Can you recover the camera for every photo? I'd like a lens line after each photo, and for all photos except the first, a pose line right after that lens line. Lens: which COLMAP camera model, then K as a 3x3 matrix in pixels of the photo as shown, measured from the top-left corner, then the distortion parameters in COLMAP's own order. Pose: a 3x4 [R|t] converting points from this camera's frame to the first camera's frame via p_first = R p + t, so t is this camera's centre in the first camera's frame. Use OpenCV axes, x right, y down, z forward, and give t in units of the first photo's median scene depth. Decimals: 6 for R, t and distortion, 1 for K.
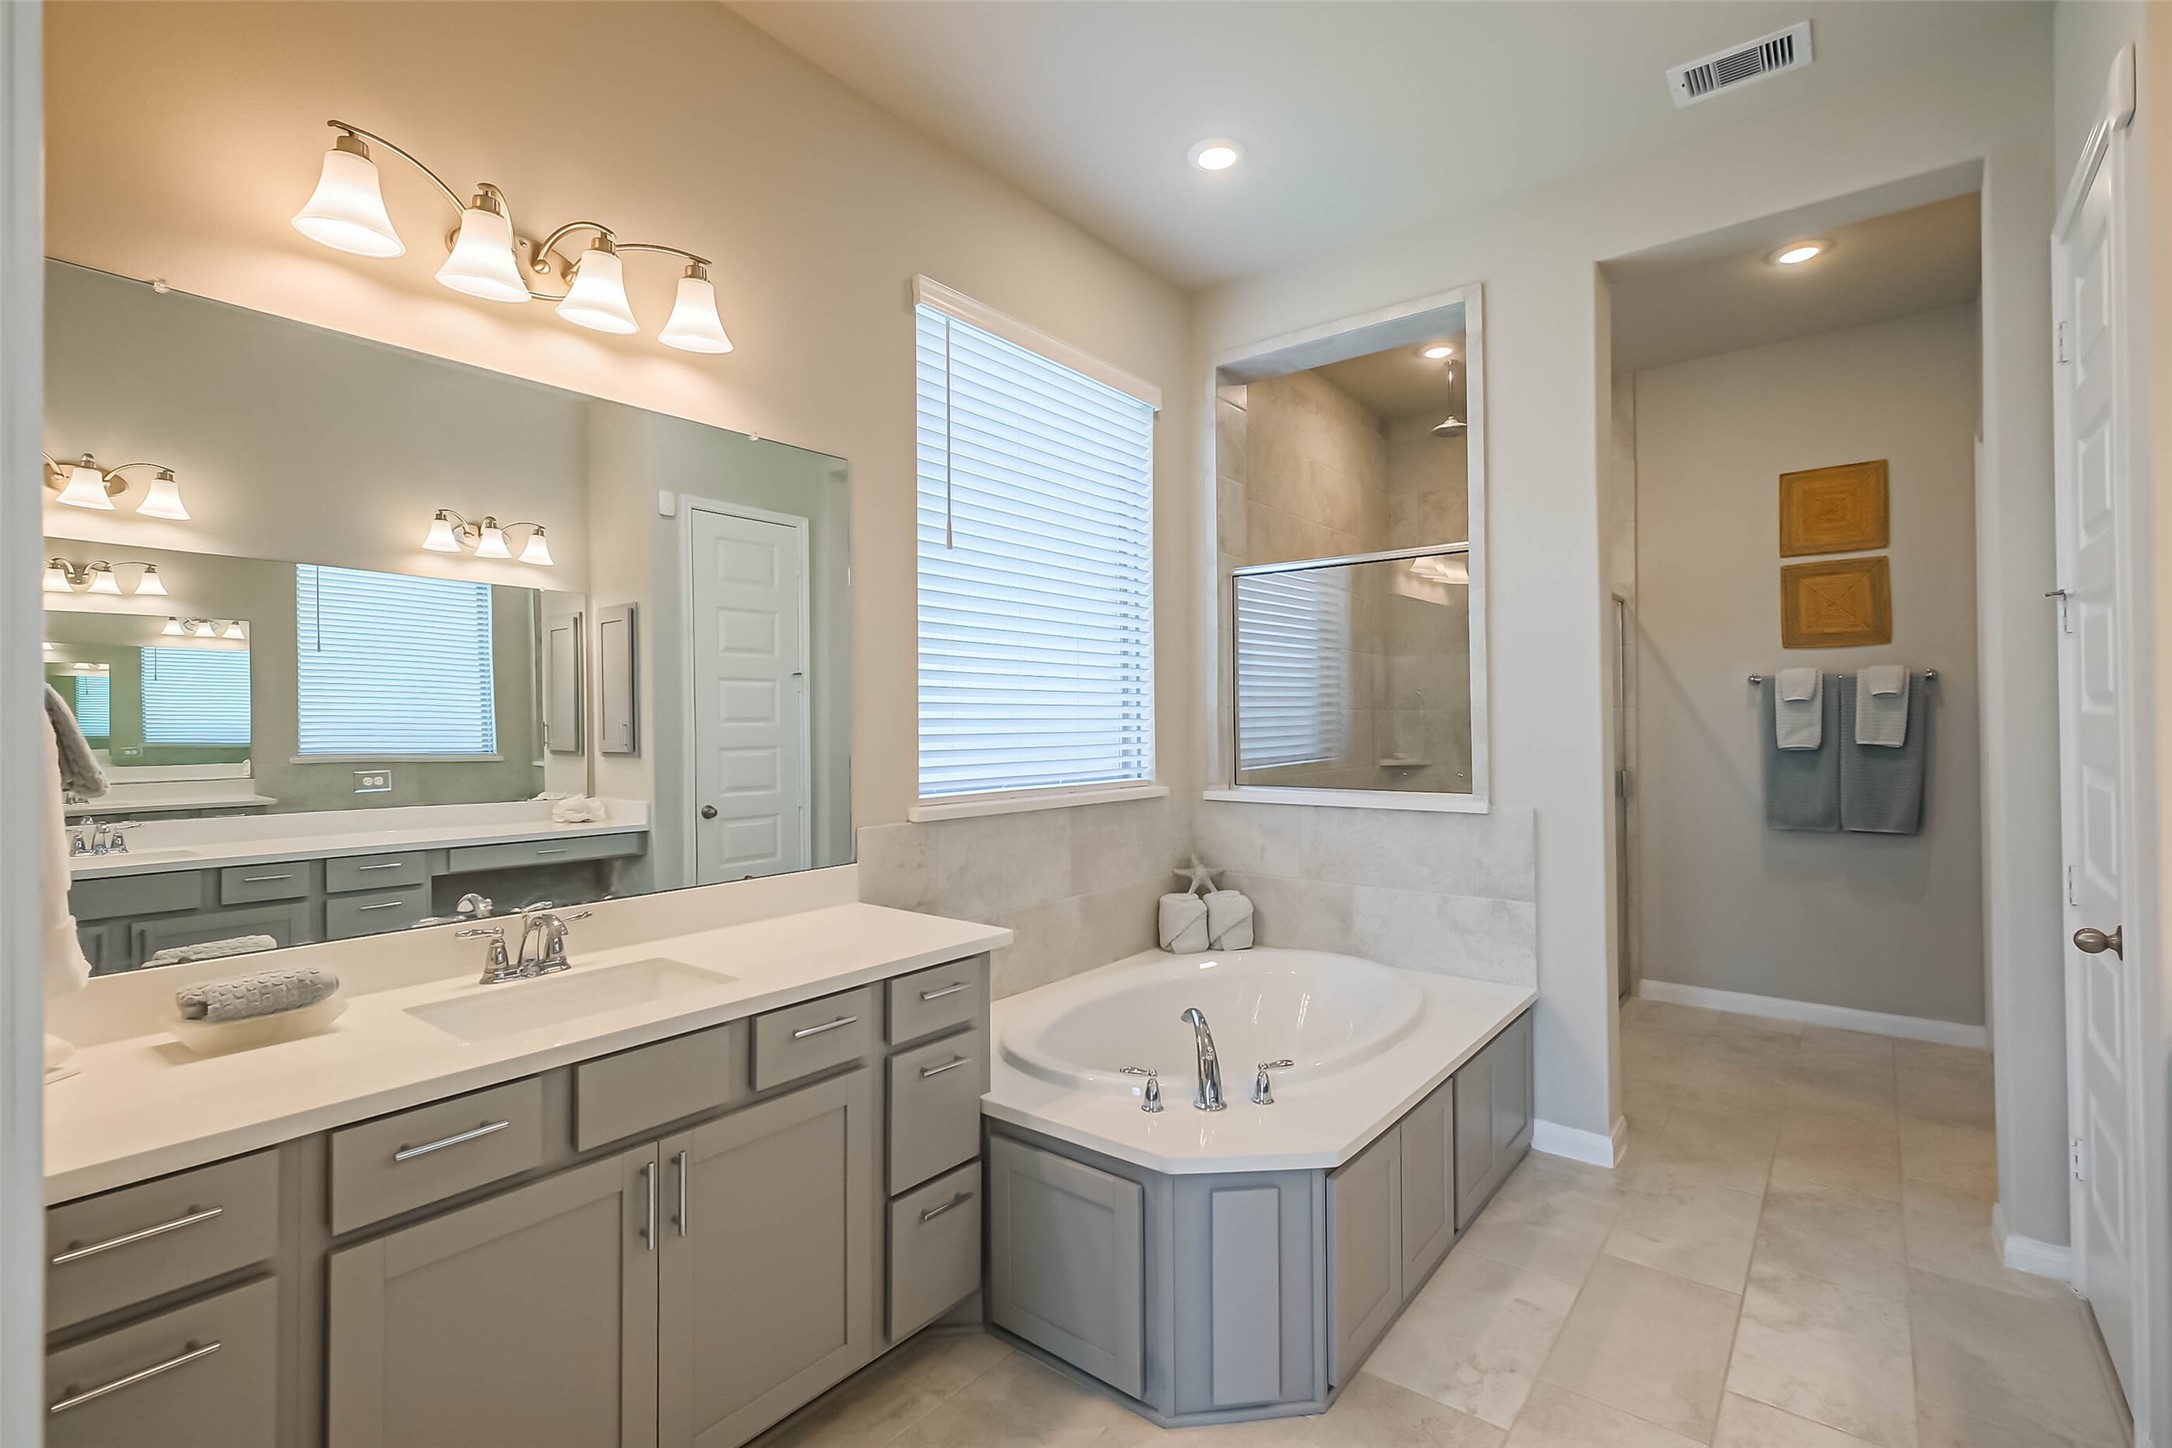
lens RADIAL K [[966.0, 0, 1080.8], [0, 966.0, 716.3], [0, 0, 1]] dist [-0.003623, -0.000063]
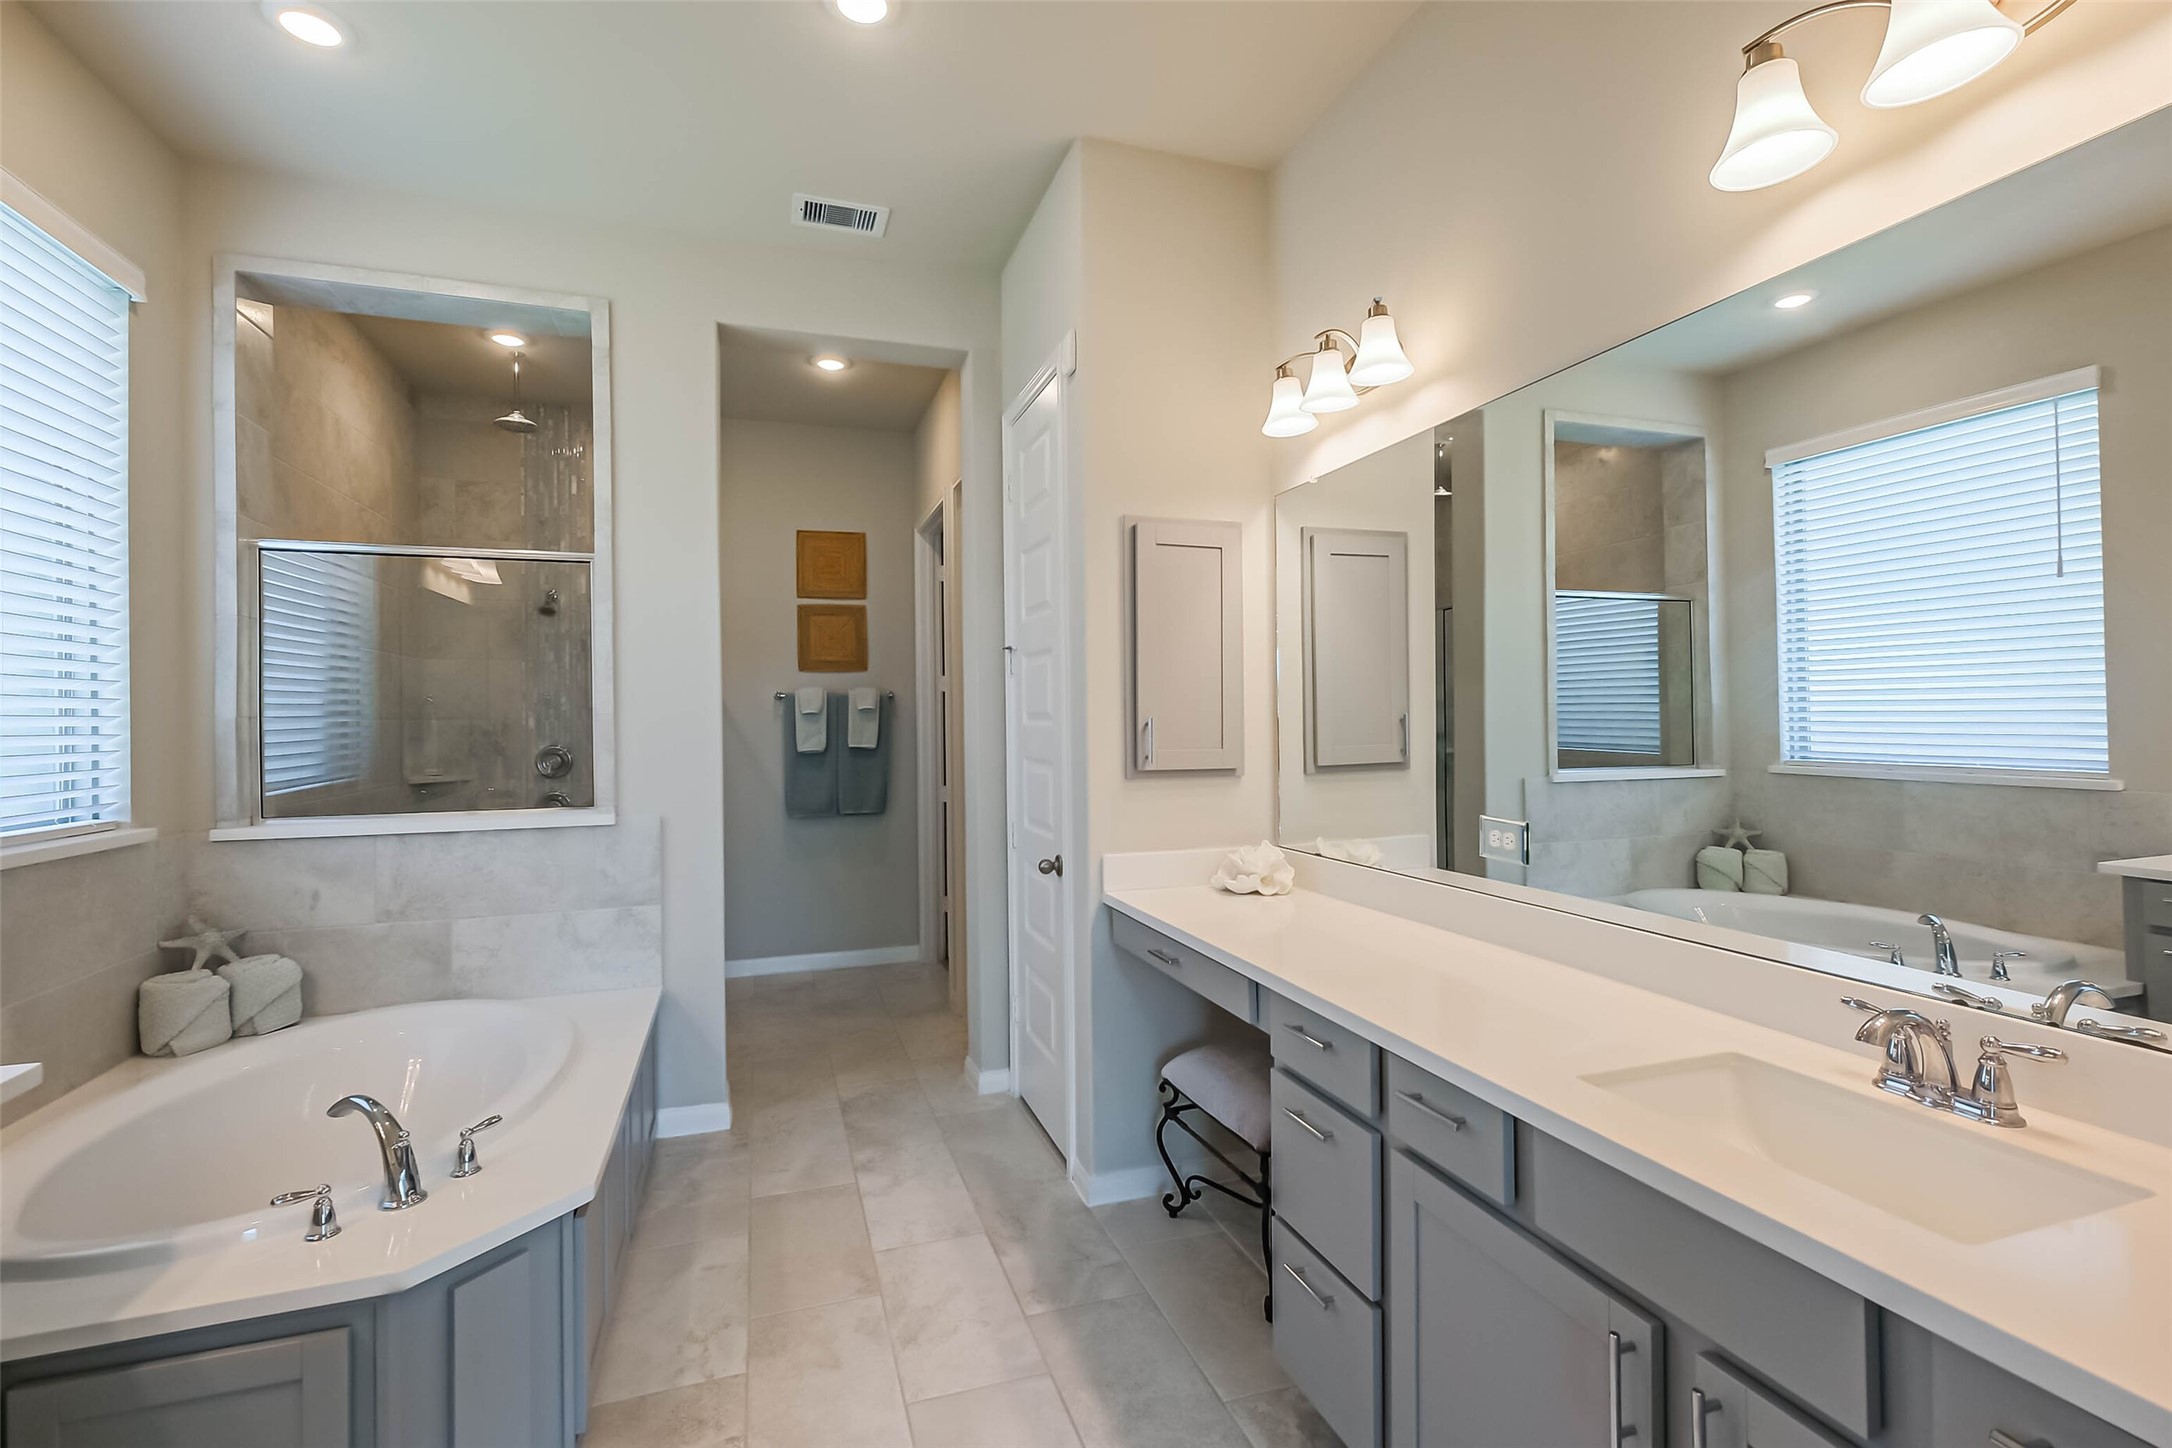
lens RADIAL K [[966.0, 0, 1080.8], [0, 966.0, 716.3], [0, 0, 1]] dist [-0.003623, -0.000063]
pose [[0.542366, 0.004664, 0.840129, -0.163284], [0.001073, 0.999980, -0.006245, -0.006243], [-0.840141, 0.004288, 0.542351, 0.036885]]
